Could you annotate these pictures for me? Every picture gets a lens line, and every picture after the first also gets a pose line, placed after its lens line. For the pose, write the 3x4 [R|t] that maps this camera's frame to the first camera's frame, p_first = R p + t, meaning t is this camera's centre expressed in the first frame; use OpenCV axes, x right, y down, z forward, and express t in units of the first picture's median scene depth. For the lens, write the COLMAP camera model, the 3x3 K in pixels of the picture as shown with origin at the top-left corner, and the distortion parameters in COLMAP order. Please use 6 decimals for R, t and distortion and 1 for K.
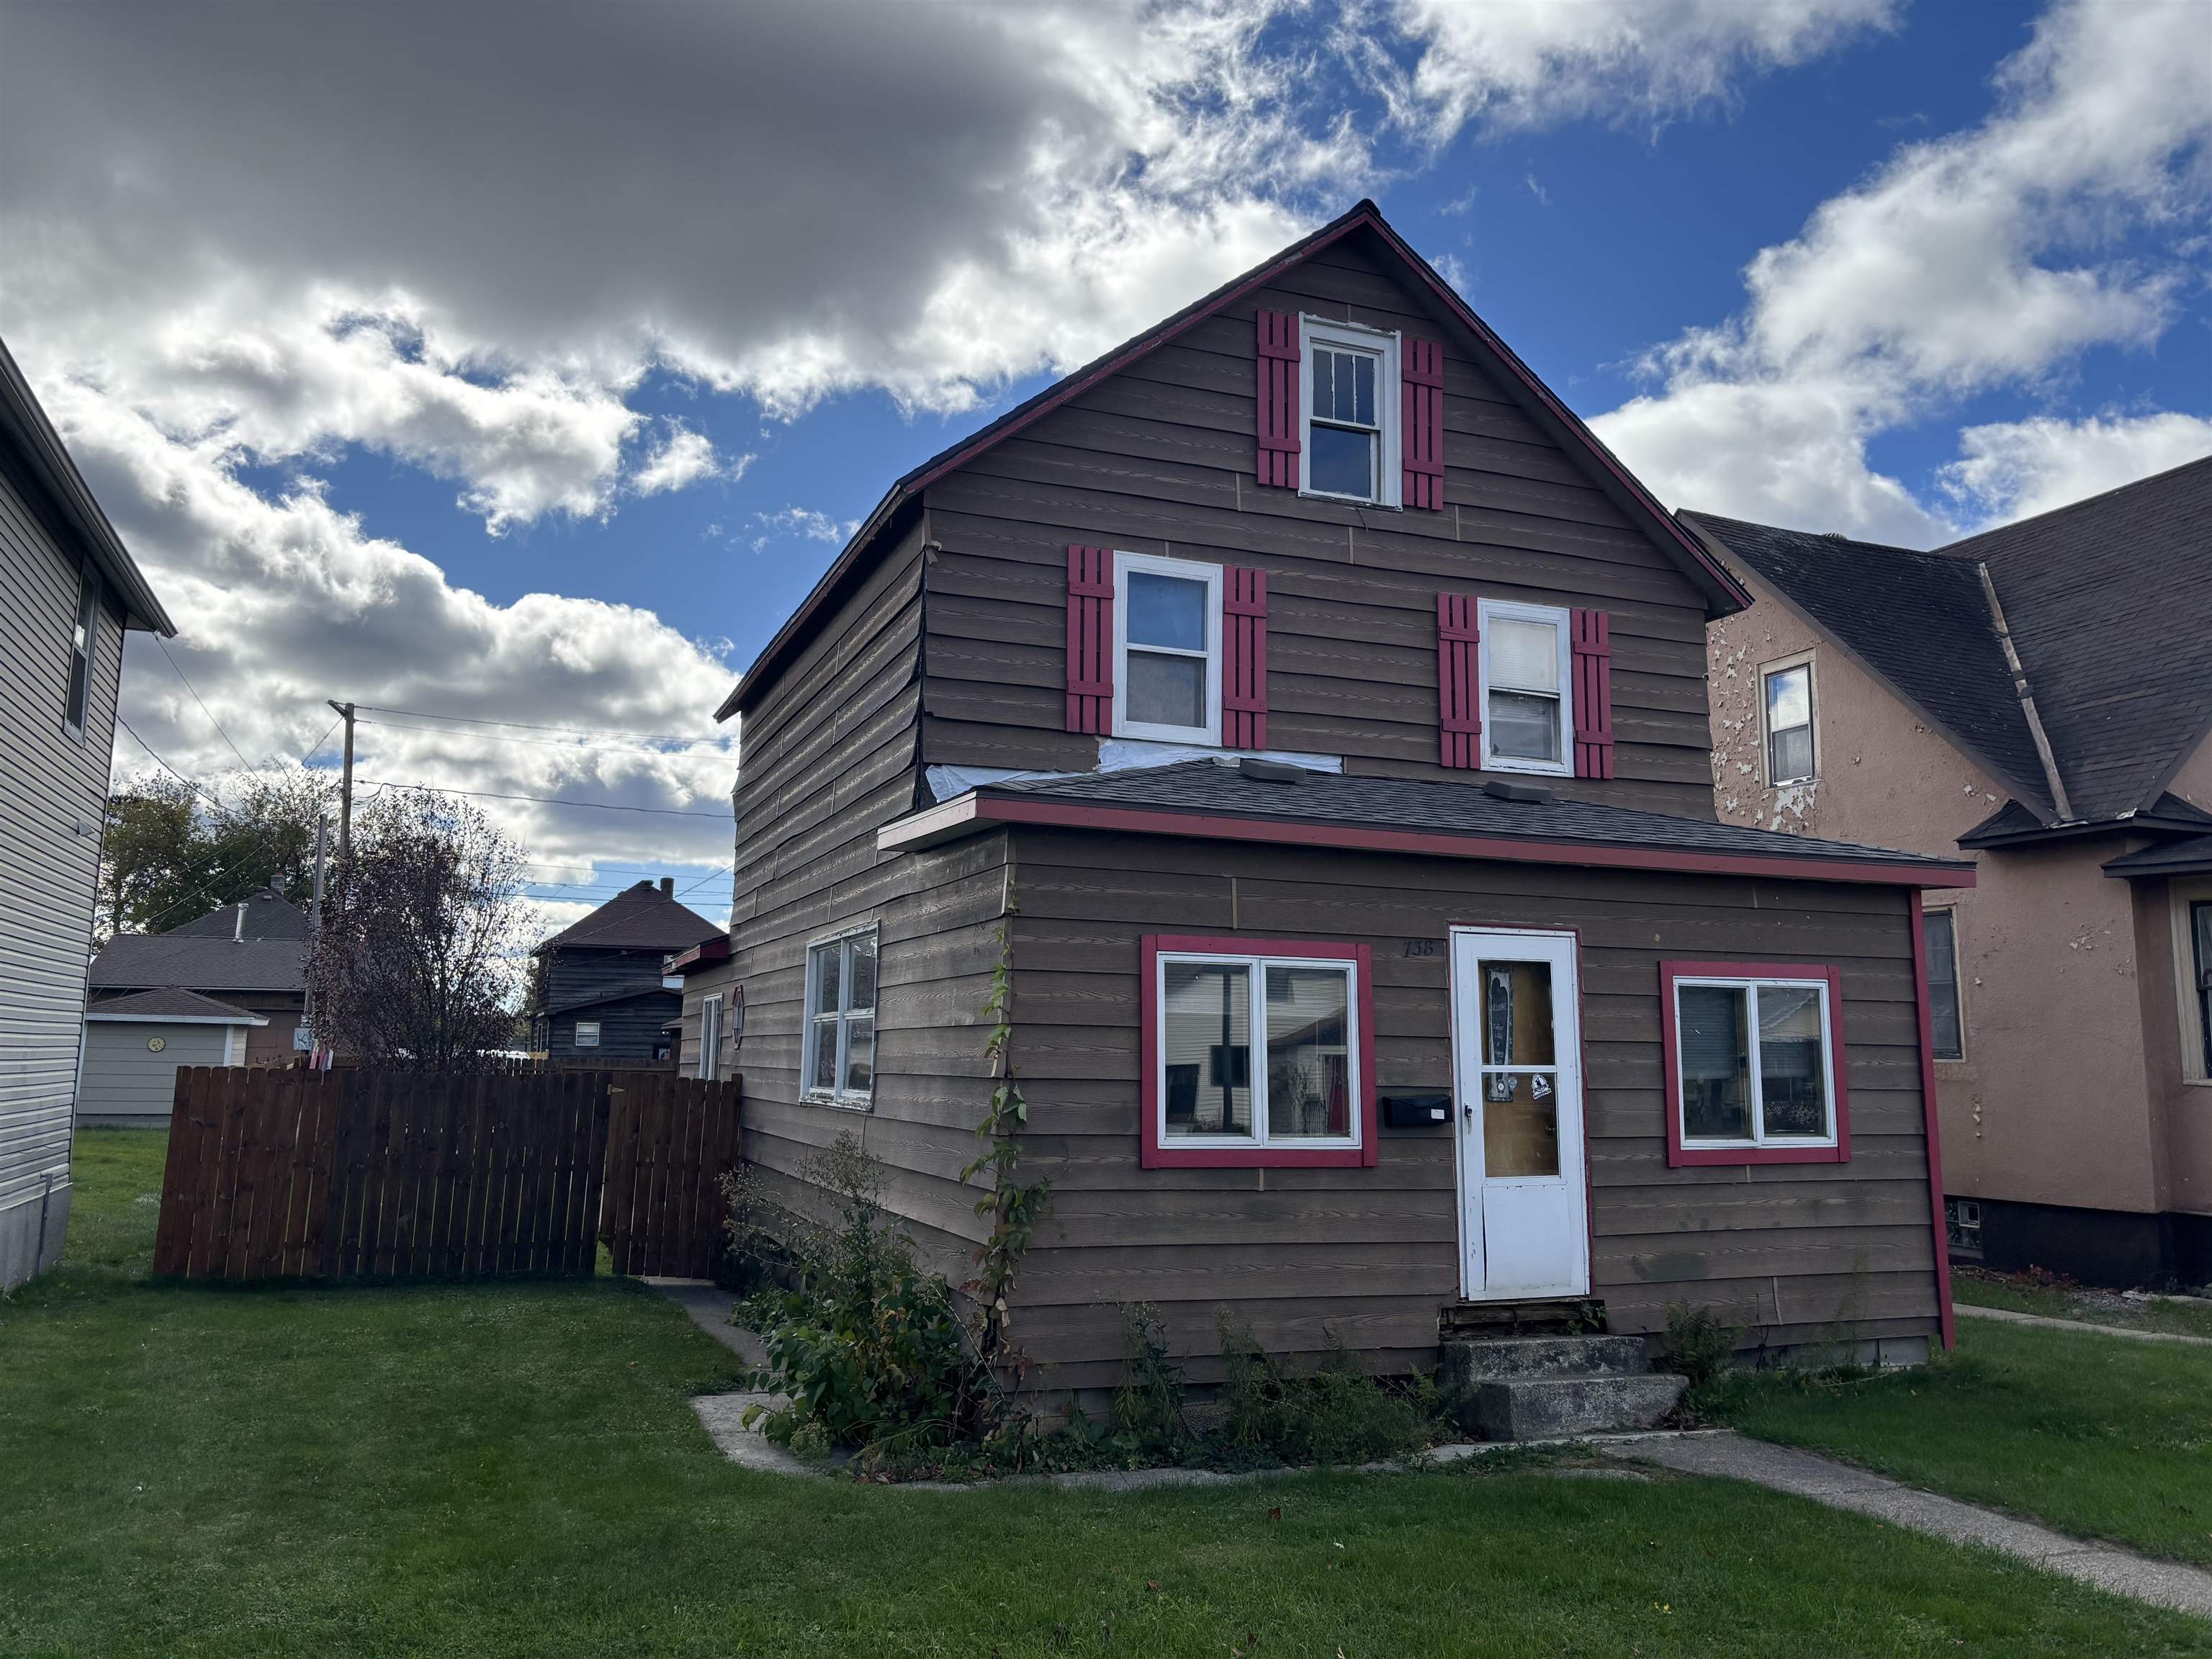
lens RADIAL K [[1667.6, 0, 1085.3], [0, 1667.6, 828.5], [0, 0, 1]] dist [0.040018, -0.042455]
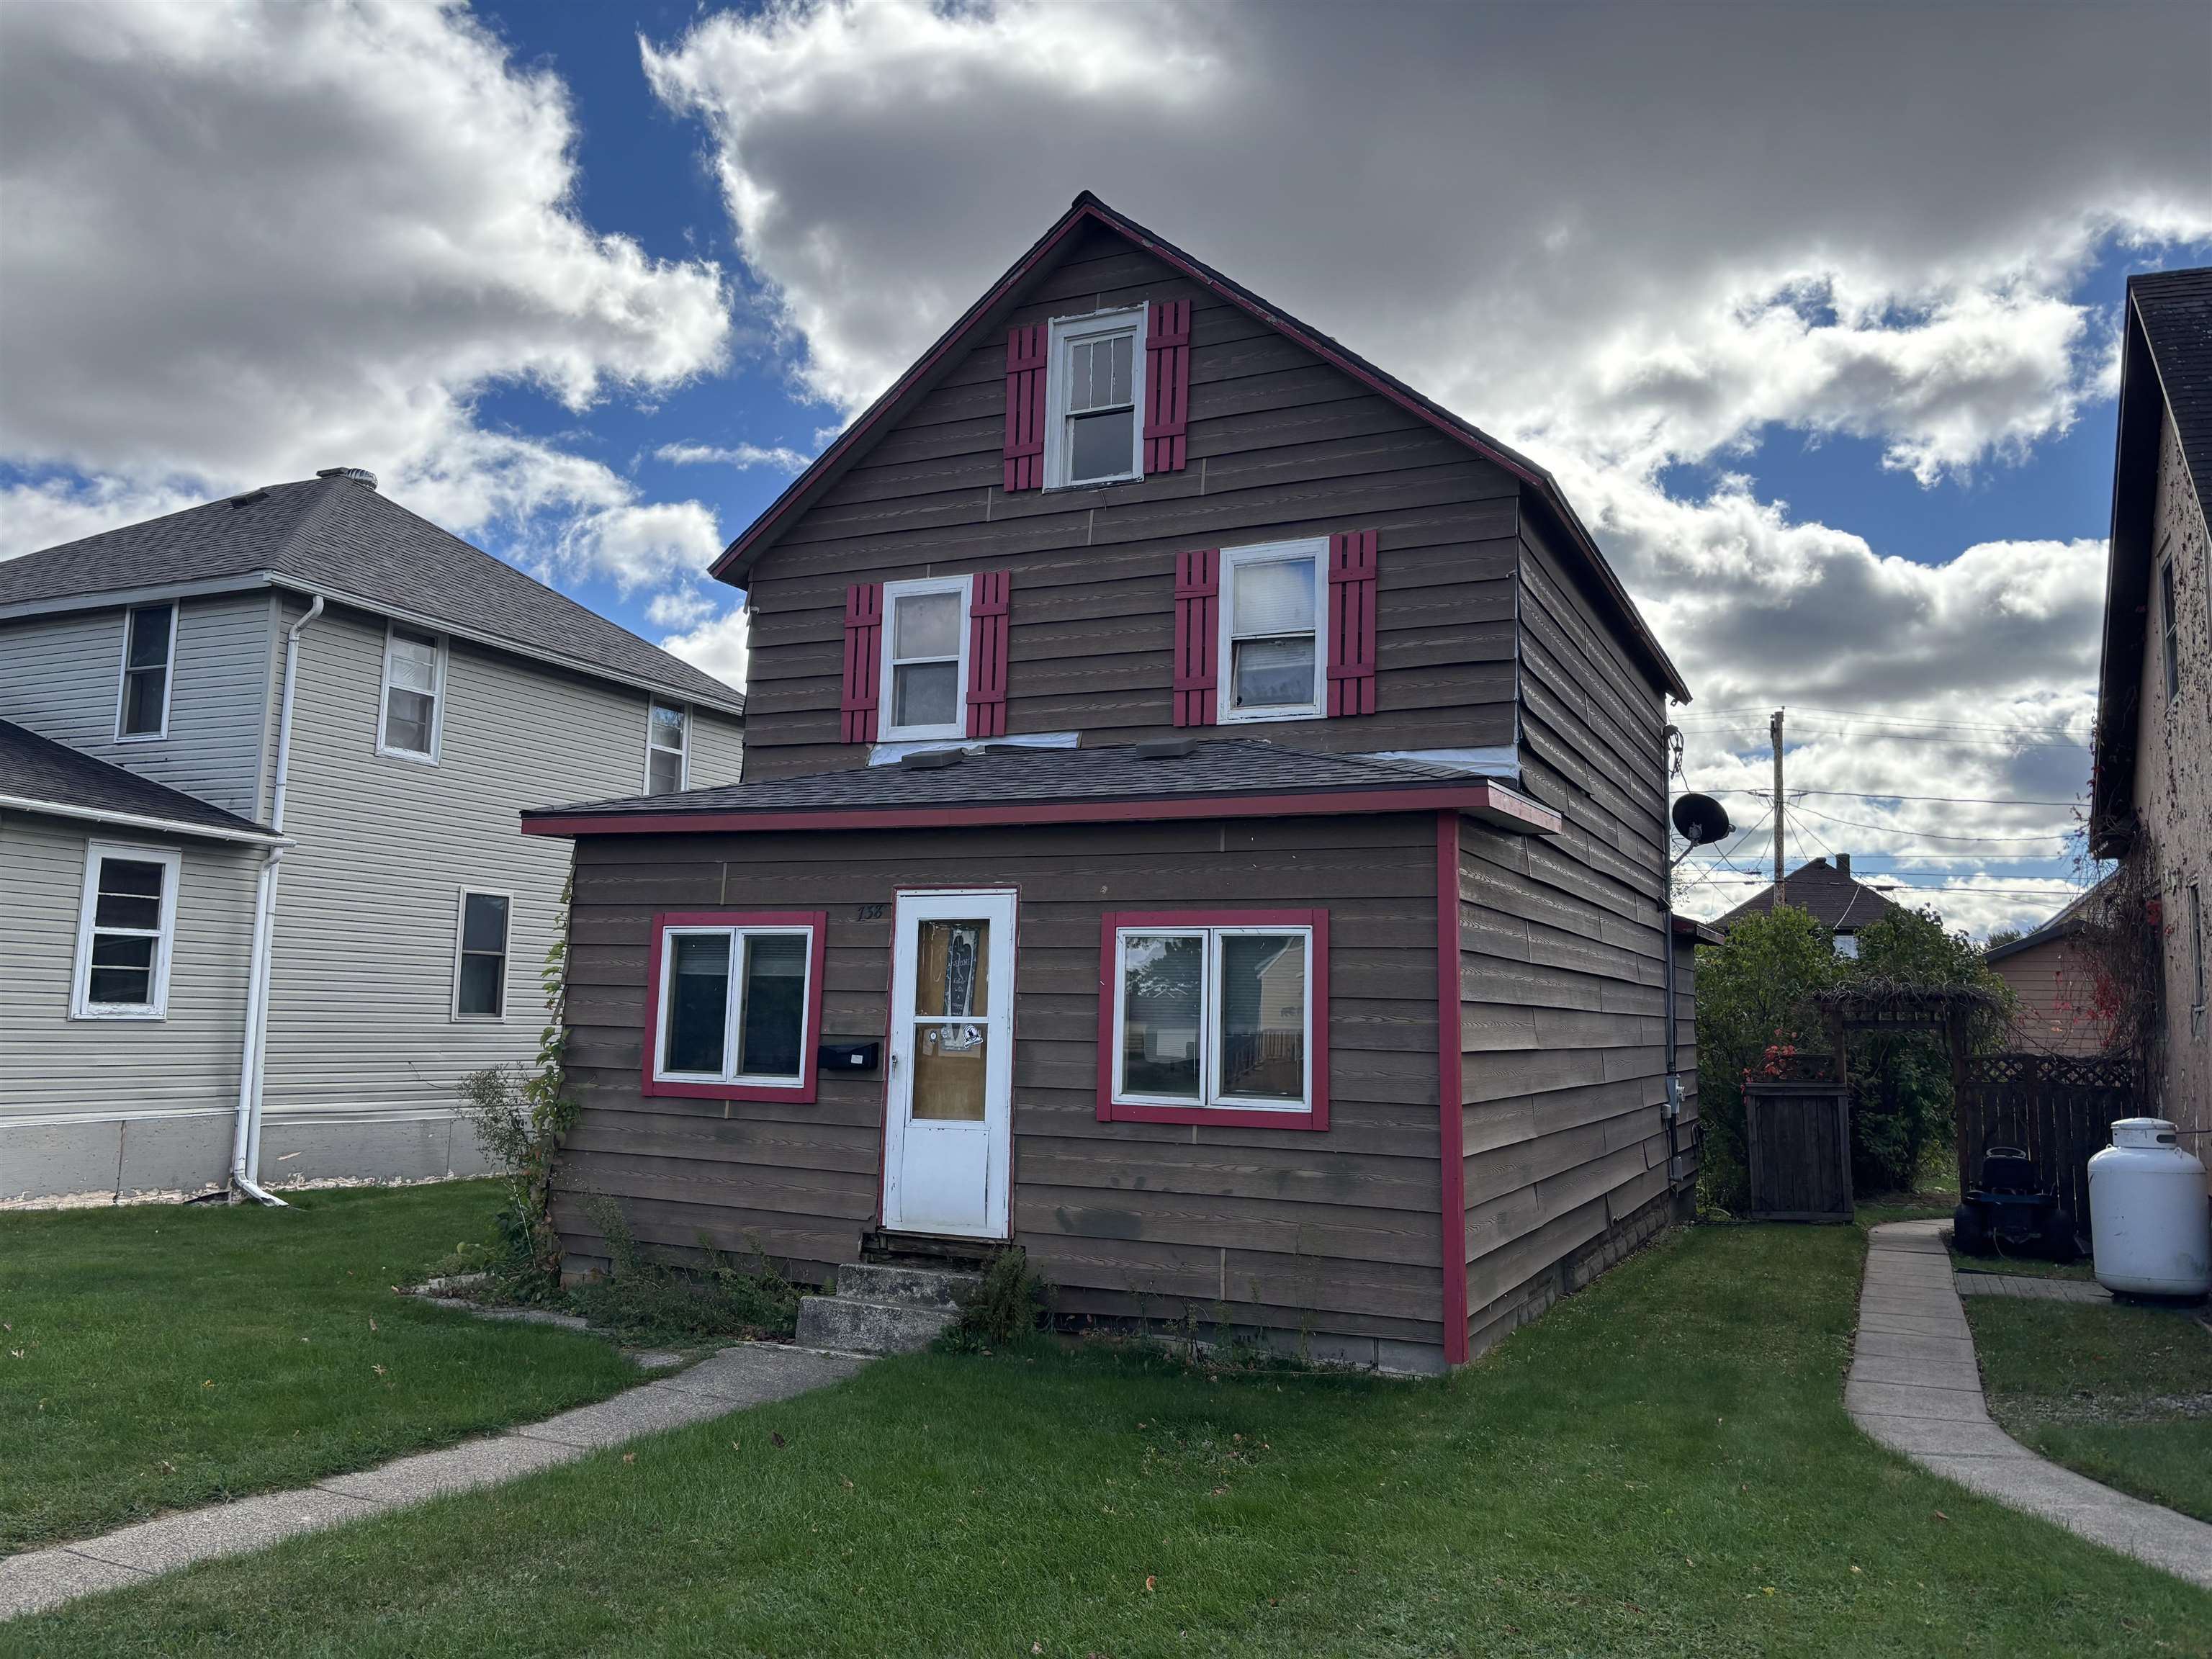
lens RADIAL K [[1667.6, 0, 1111.9], [0, 1667.6, 820.8], [0, 0, 1]] dist [0.040018, -0.042455]
pose [[0.690499, -0.081028, -0.718781, 1.028108], [0.083809, 0.995975, -0.031764, 0.054601], [0.718462, -0.038307, 0.694511, 0.314796]]
